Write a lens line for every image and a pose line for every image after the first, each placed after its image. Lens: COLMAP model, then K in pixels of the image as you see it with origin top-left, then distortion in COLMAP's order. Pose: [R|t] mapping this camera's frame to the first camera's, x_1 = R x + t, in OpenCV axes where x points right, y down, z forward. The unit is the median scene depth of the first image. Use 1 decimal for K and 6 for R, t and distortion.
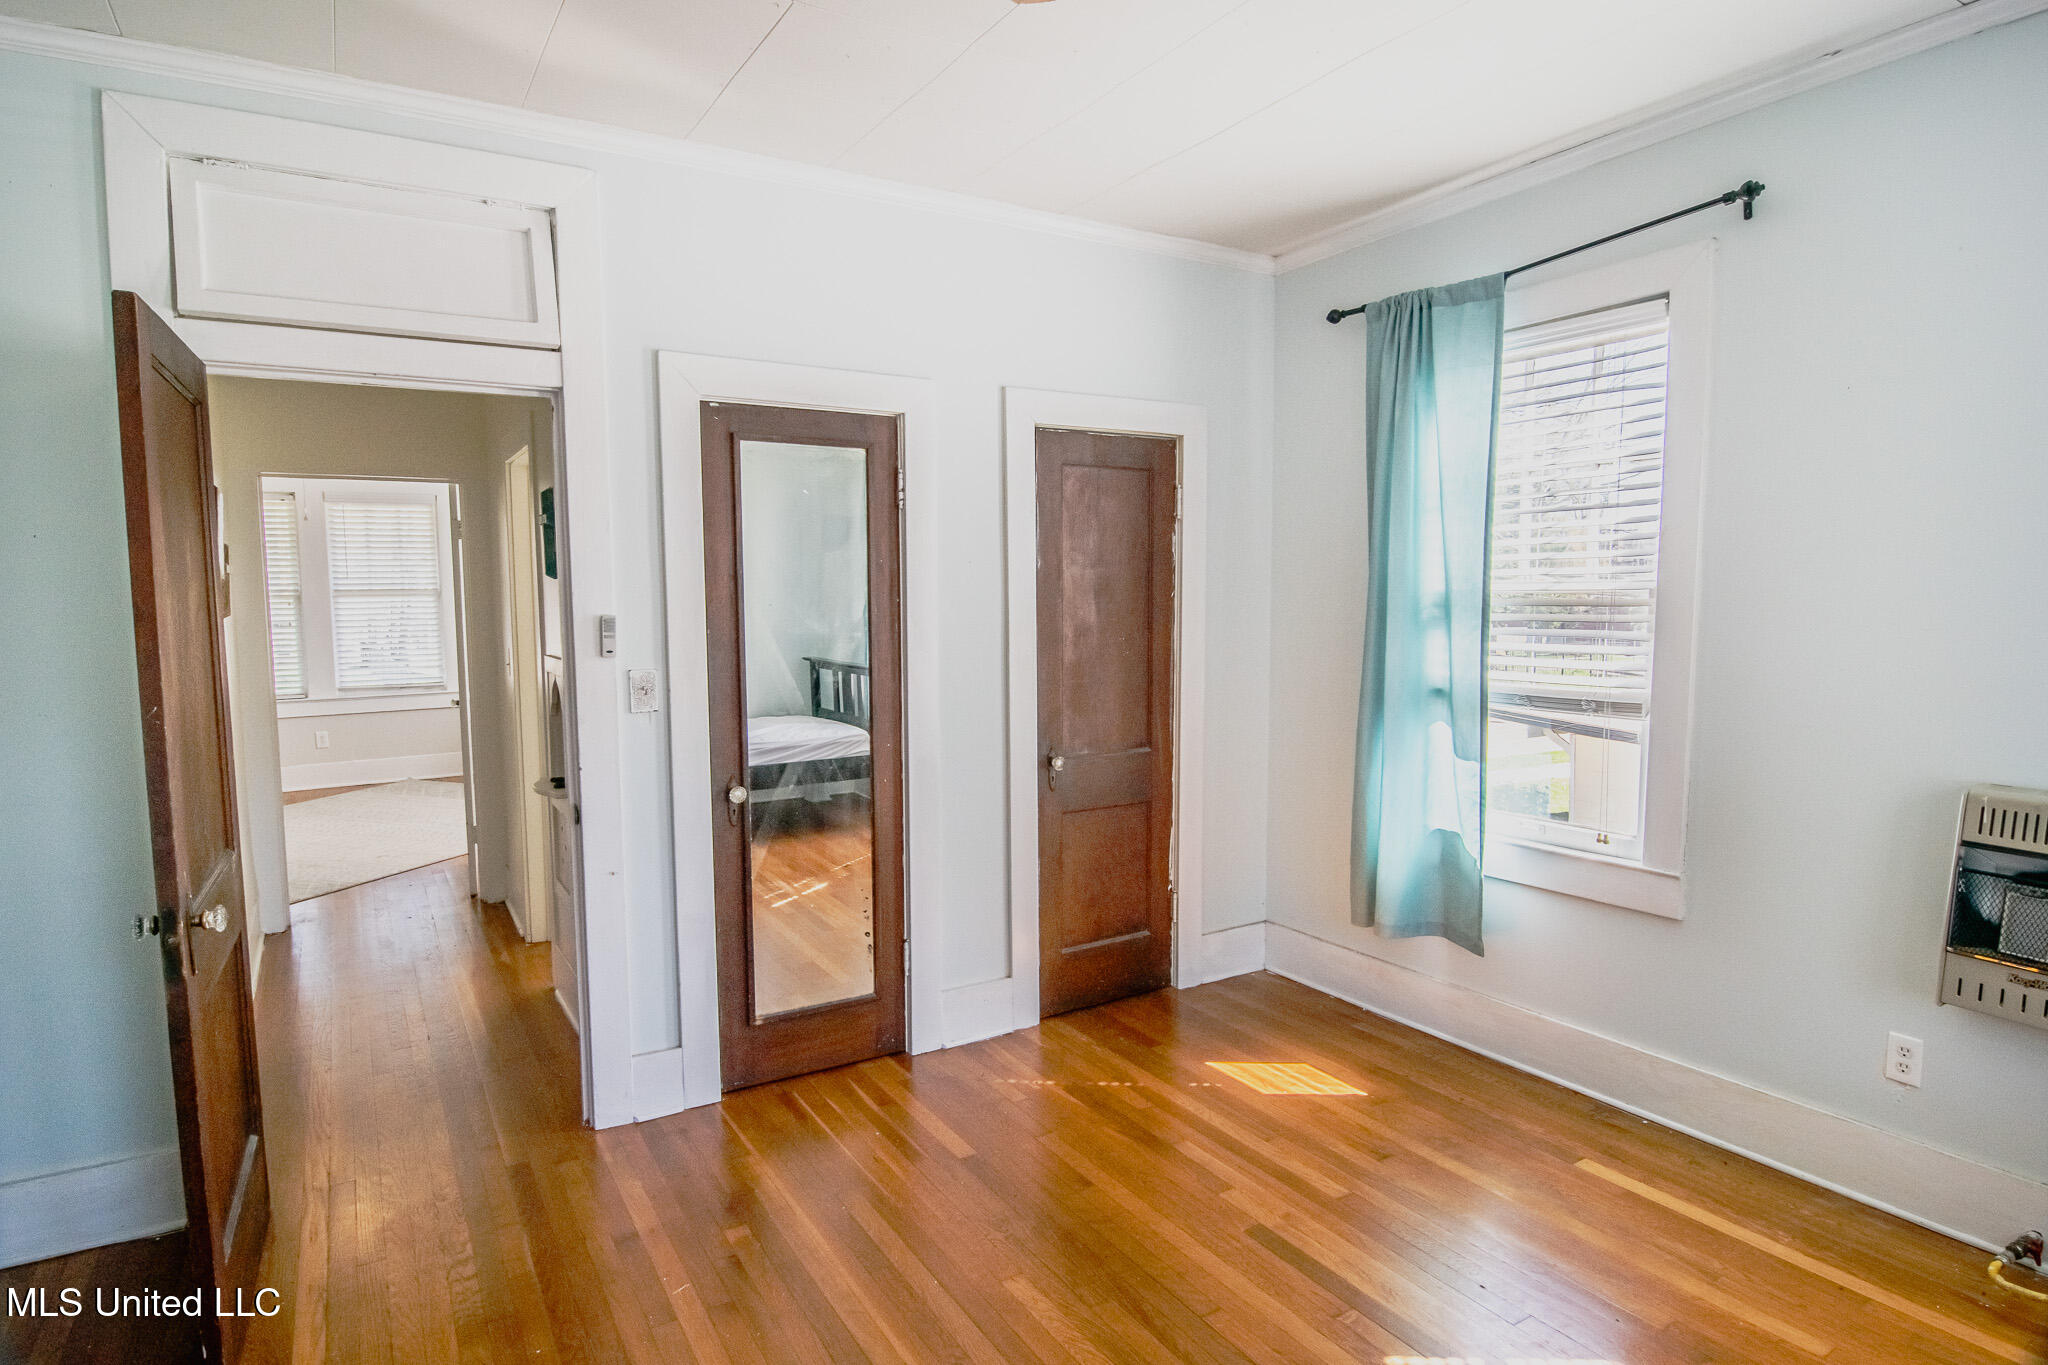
lens RADIAL K [[1116.7, 0, 1018.4], [0, 1116.7, 700.5], [0, 0, 1]] dist [-0.011708, -0.010372]
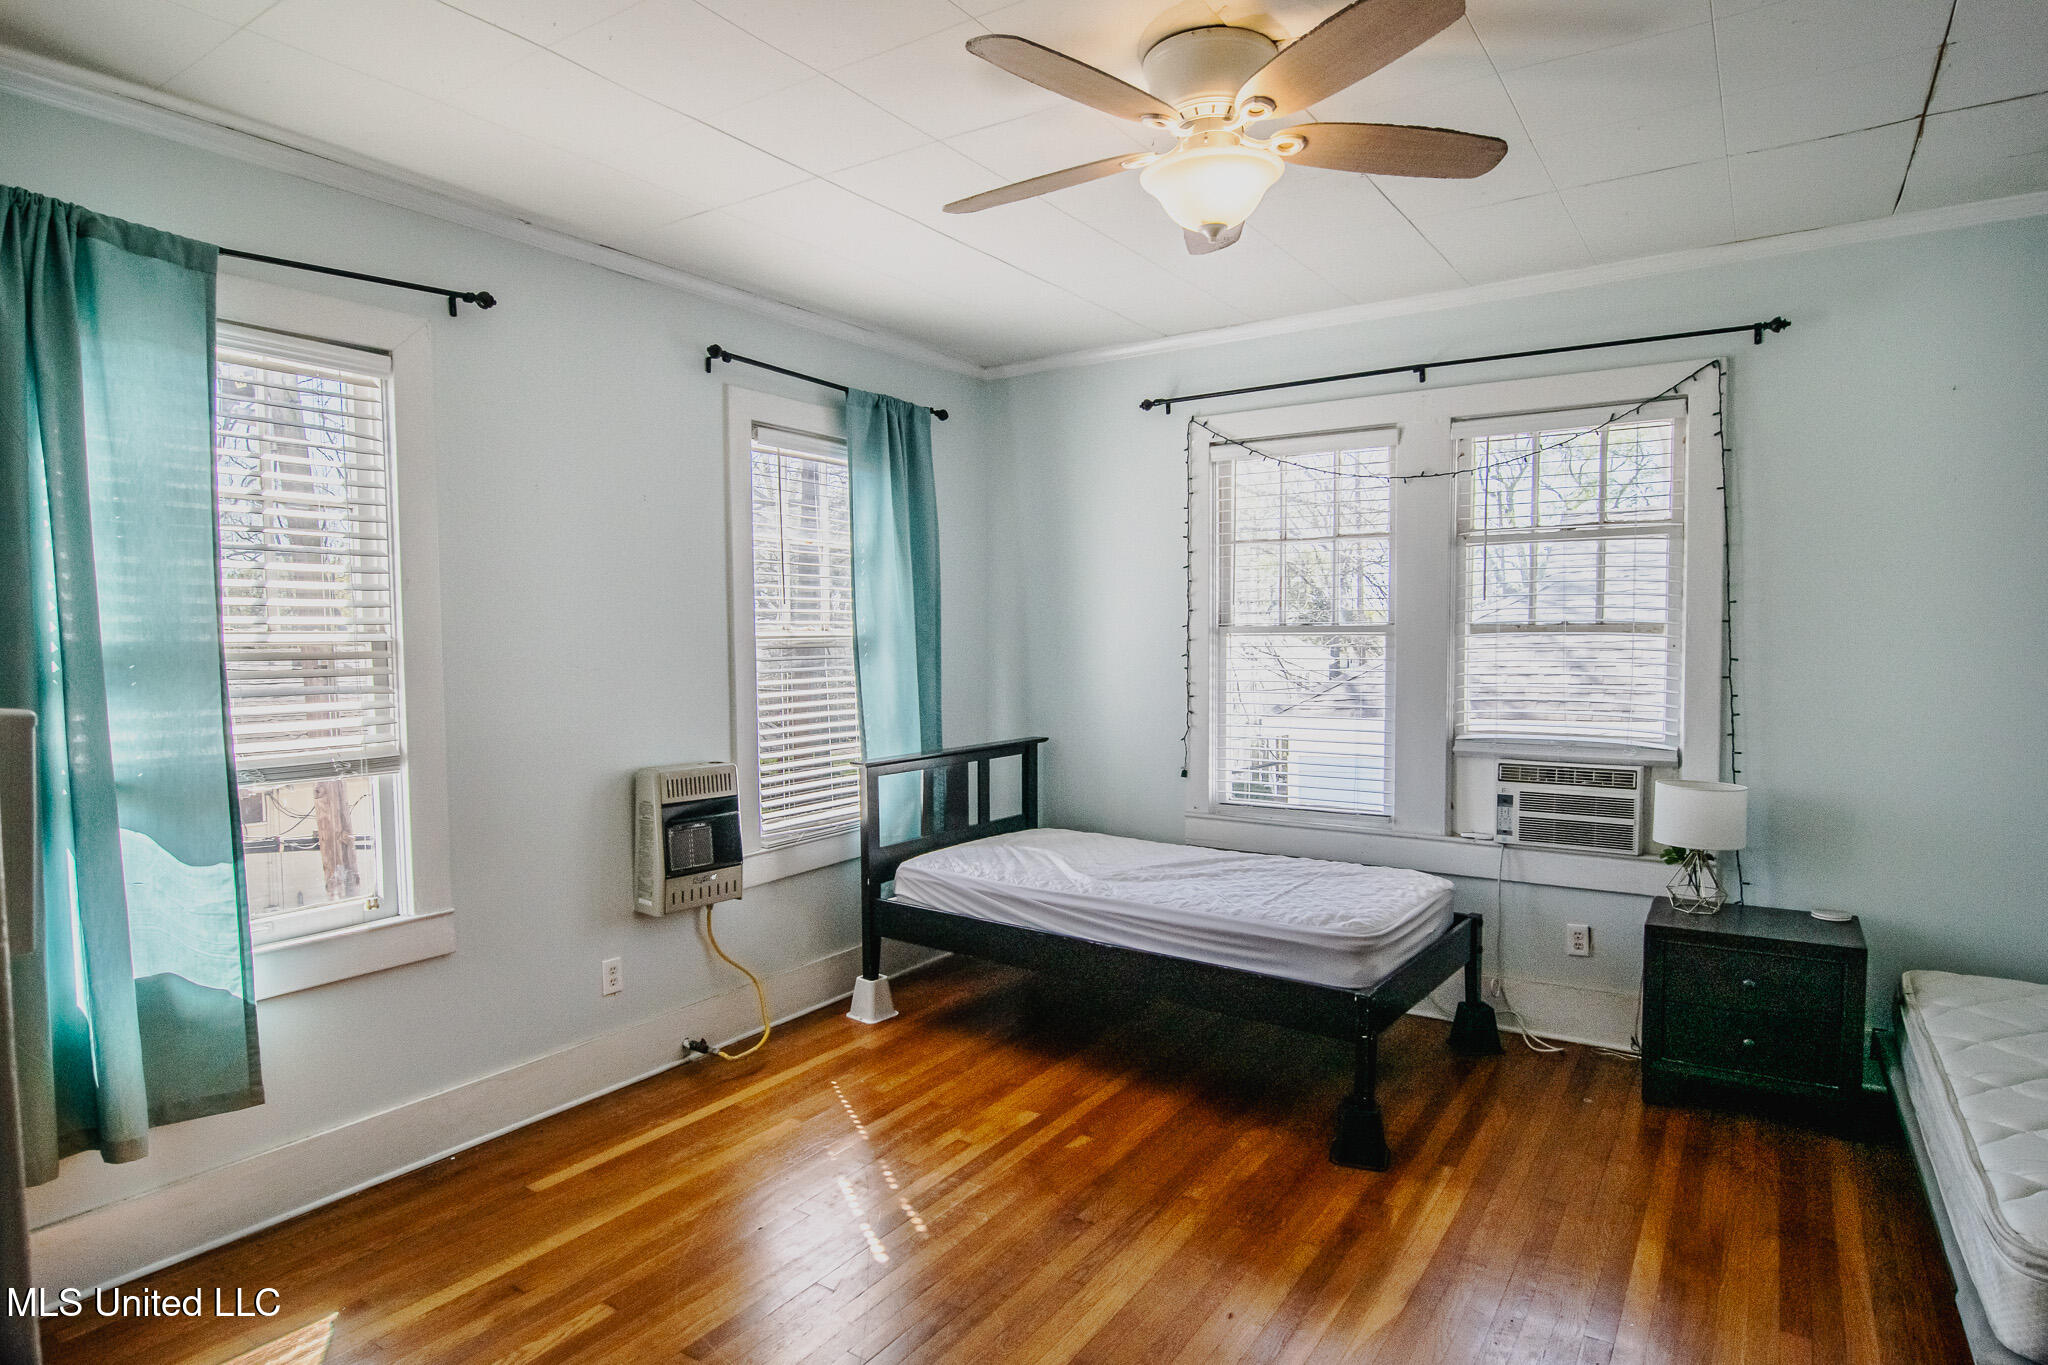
lens RADIAL K [[1116.7, 0, 1018.4], [0, 1116.7, 700.5], [0, 0, 1]] dist [-0.011708, -0.010372]
pose [[-0.422720, -0.034178, 0.905616, -0.541800], [0.099988, 0.991429, 0.084089, -0.070223], [-0.900728, 0.126097, -0.415679, 0.855944]]
